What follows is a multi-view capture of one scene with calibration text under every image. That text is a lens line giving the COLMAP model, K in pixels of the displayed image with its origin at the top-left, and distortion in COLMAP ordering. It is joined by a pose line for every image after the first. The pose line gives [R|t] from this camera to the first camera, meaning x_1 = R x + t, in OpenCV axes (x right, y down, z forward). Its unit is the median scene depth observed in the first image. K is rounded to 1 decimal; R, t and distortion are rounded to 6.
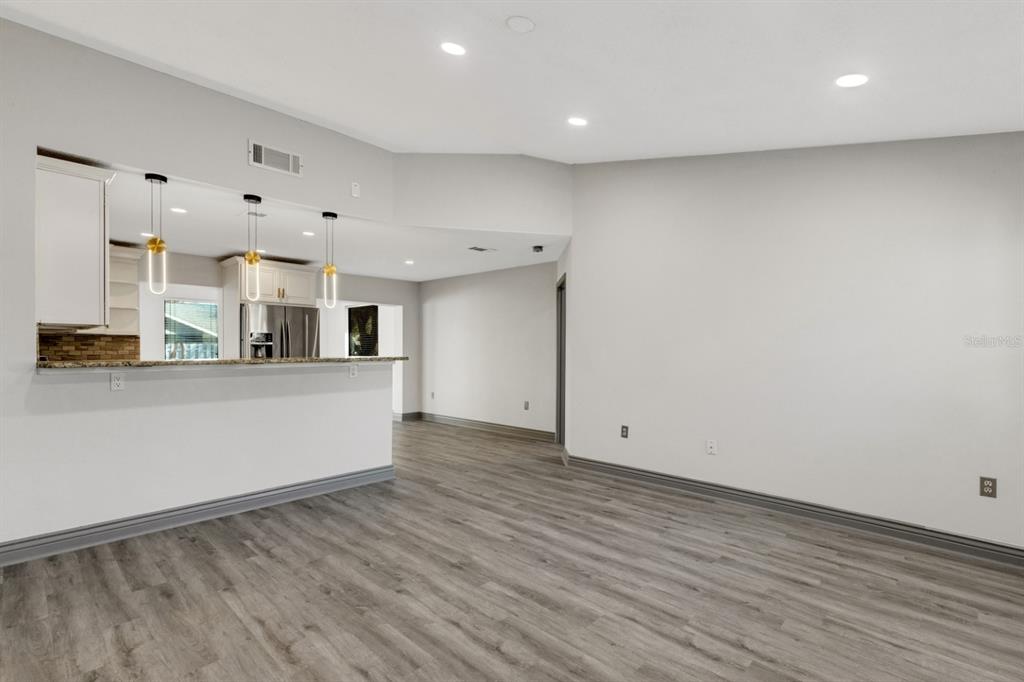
lens RADIAL K [[476.9, 0, 527.4], [0, 476.9, 350.2], [0, 0, 1]] dist [0.010445, -0.000178]
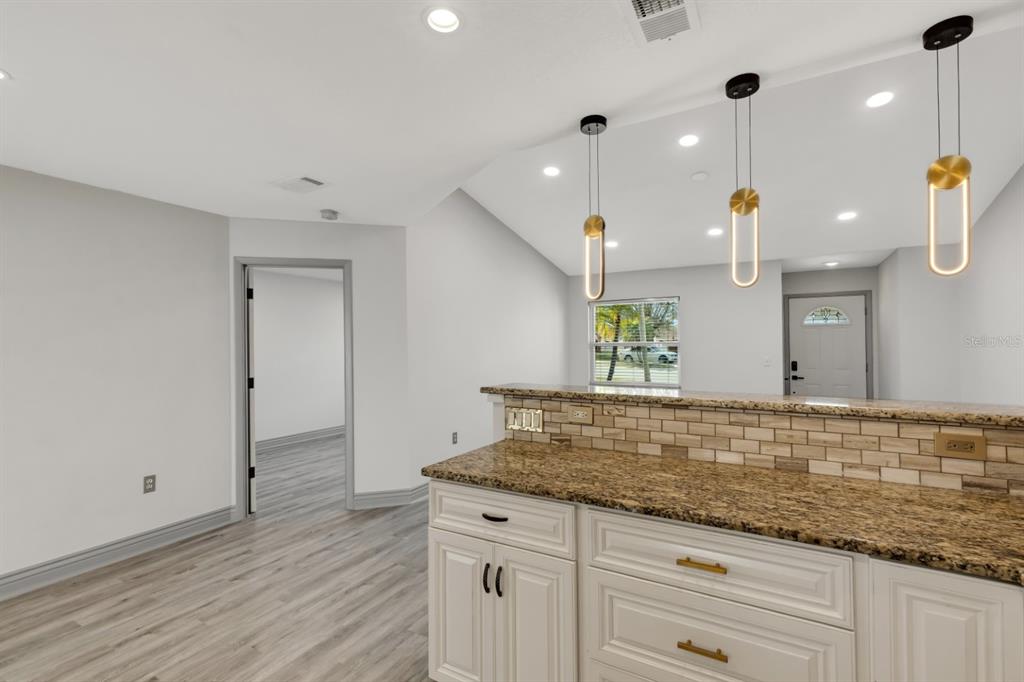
lens RADIAL K [[465.2, 0, 517.6], [0, 465.2, 340.8], [0, 0, 1]] dist [0.015359, -0.000140]
pose [[-0.219942, 0.002711, 0.975509, -1.101810], [0.007528, 0.999971, -0.001082, -0.051747], [-0.975484, 0.007106, -0.219956, 1.478057]]
